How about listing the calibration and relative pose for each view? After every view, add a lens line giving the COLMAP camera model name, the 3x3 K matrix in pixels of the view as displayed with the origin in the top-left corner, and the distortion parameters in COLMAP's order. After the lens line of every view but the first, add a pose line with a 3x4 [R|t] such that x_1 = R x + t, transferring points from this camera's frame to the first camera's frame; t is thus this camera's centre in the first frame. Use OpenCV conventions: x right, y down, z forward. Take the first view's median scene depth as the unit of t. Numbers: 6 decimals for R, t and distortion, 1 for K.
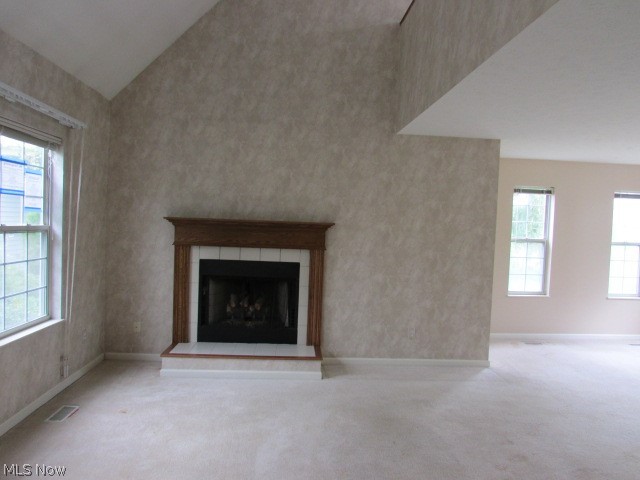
lens RADIAL K [[455.4, 0, 319.0], [0, 455.4, 243.8], [0, 0, 1]] dist [-0.014952, -0.002109]
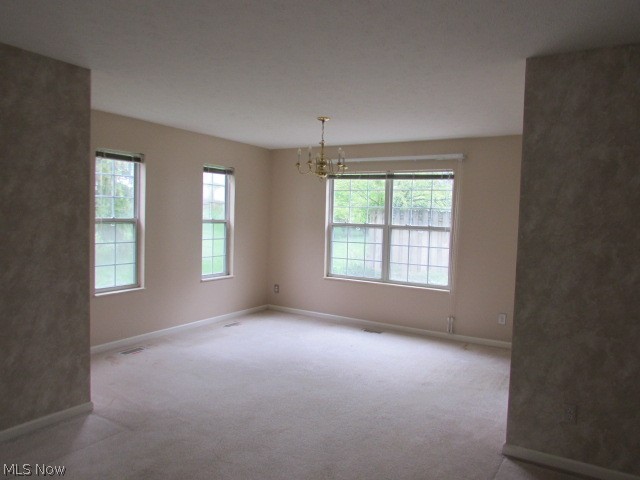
lens RADIAL K [[455.4, 0, 319.0], [0, 455.4, 243.8], [0, 0, 1]] dist [-0.014952, -0.002109]
pose [[0.585047, -0.067878, 0.808154, 0.035421], [0.027574, 0.997580, 0.063827, -0.007809], [-0.810530, -0.015058, 0.585503, 0.269197]]
